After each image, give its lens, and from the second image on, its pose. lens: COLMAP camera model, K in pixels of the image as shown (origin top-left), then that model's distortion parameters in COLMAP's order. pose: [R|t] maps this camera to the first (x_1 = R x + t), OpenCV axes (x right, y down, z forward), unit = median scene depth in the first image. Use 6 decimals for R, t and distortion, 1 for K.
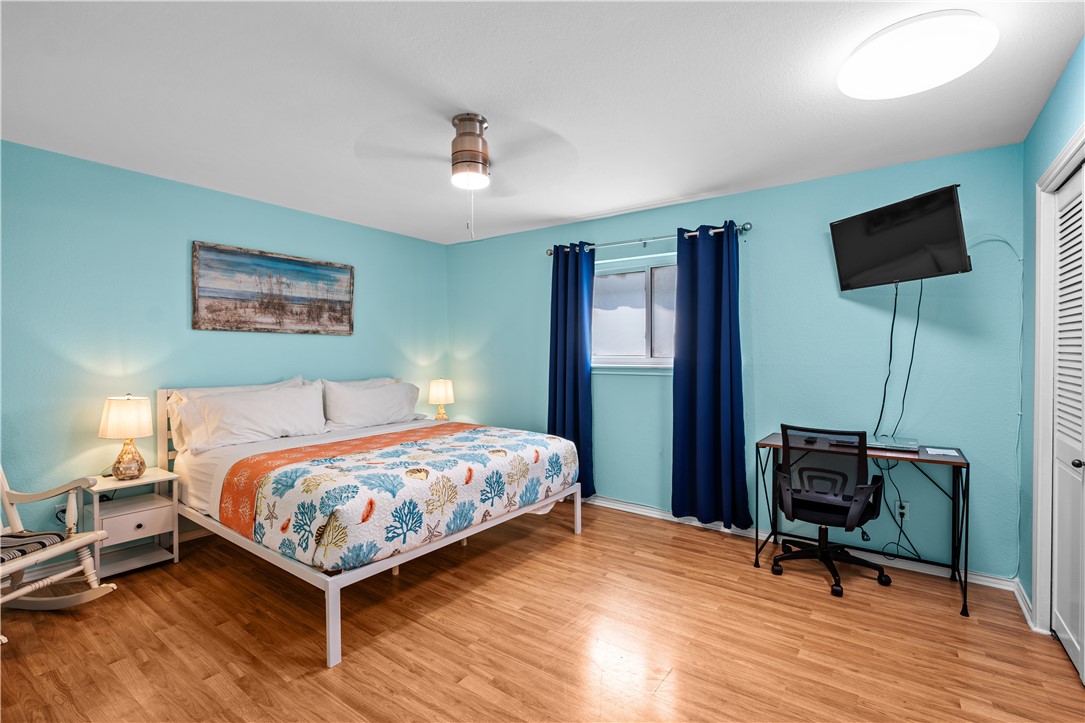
lens RADIAL K [[500.6, 0, 550.0], [0, 500.6, 357.6], [0, 0, 1]] dist [-0.010789, 0.001190]
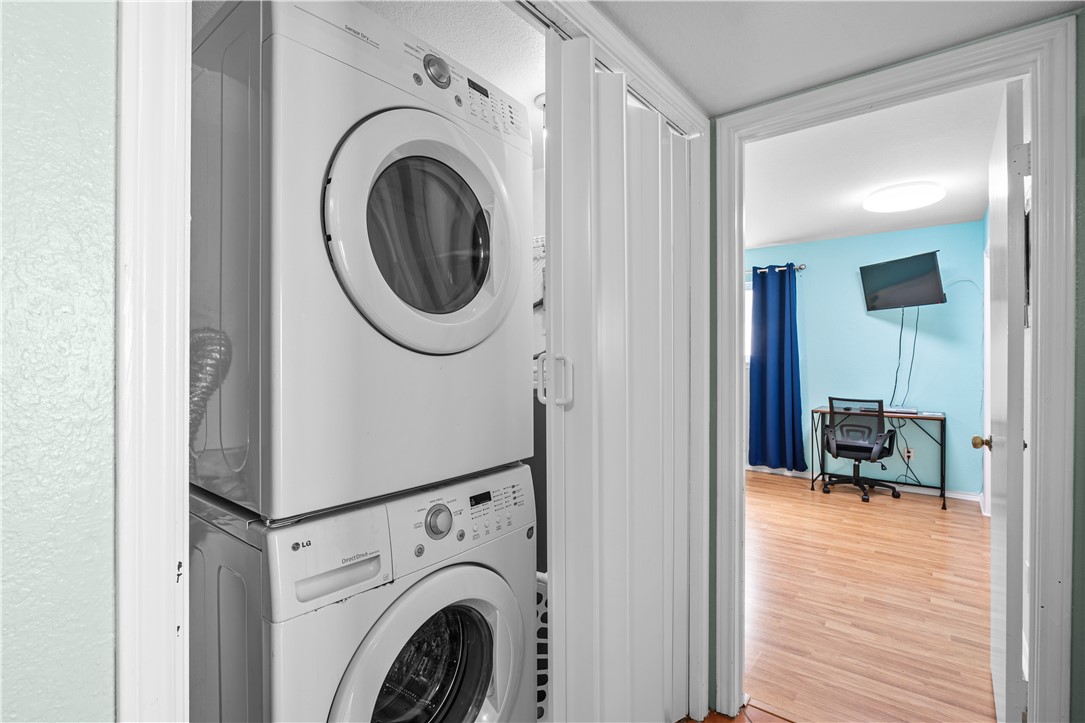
lens RADIAL K [[500.6, 0, 555.6], [0, 500.6, 356.3], [0, 0, 1]] dist [-0.010789, 0.001190]
pose [[0.999211, -0.002404, -0.039634, -0.329741], [0.002130, 0.999974, -0.006948, 0.013805], [0.039649, 0.006859, 0.999190, -0.598568]]
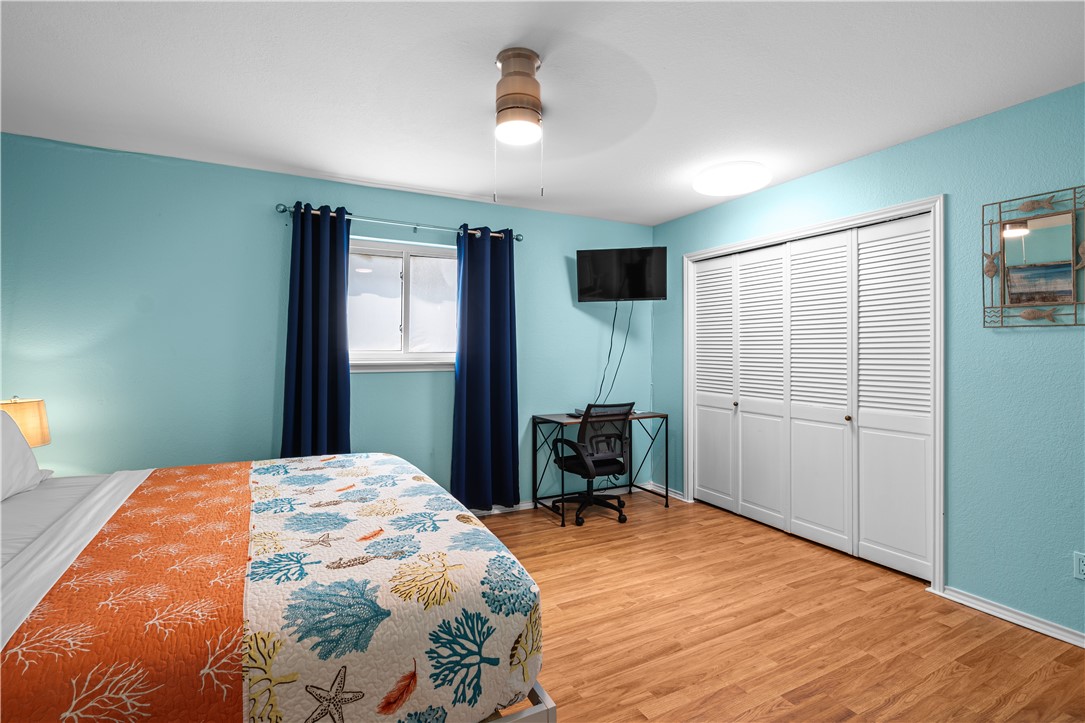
lens RADIAL K [[500.6, 0, 552.0], [0, 500.6, 345.1], [0, 0, 1]] dist [-0.010789, 0.001190]
pose [[0.454467, 0.008165, 0.890726, -0.693847], [0.007739, 0.999884, -0.013114, -0.000389], [-0.890730, 0.012853, 0.454351, 0.488305]]
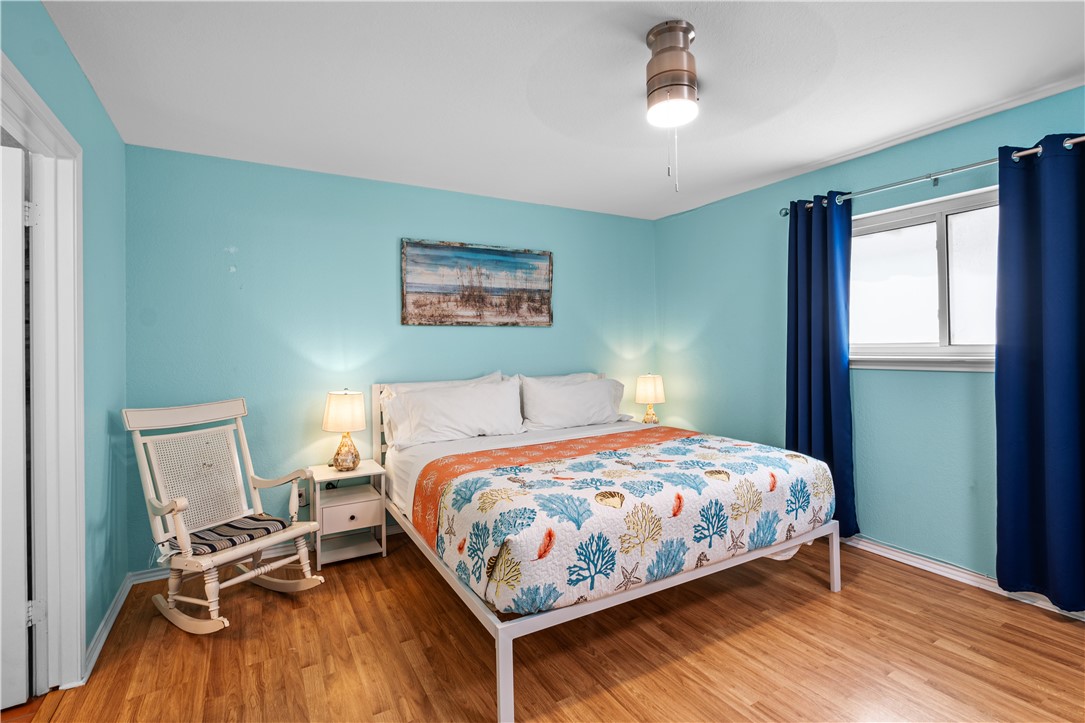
lens RADIAL K [[500.6, 0, 553.8], [0, 500.6, 346.9], [0, 0, 1]] dist [-0.010789, 0.001190]
pose [[0.910959, -0.015148, -0.412218, -0.015553], [0.013599, 0.999885, -0.006691, -0.001076], [0.412272, 0.000490, 0.911061, 0.208754]]
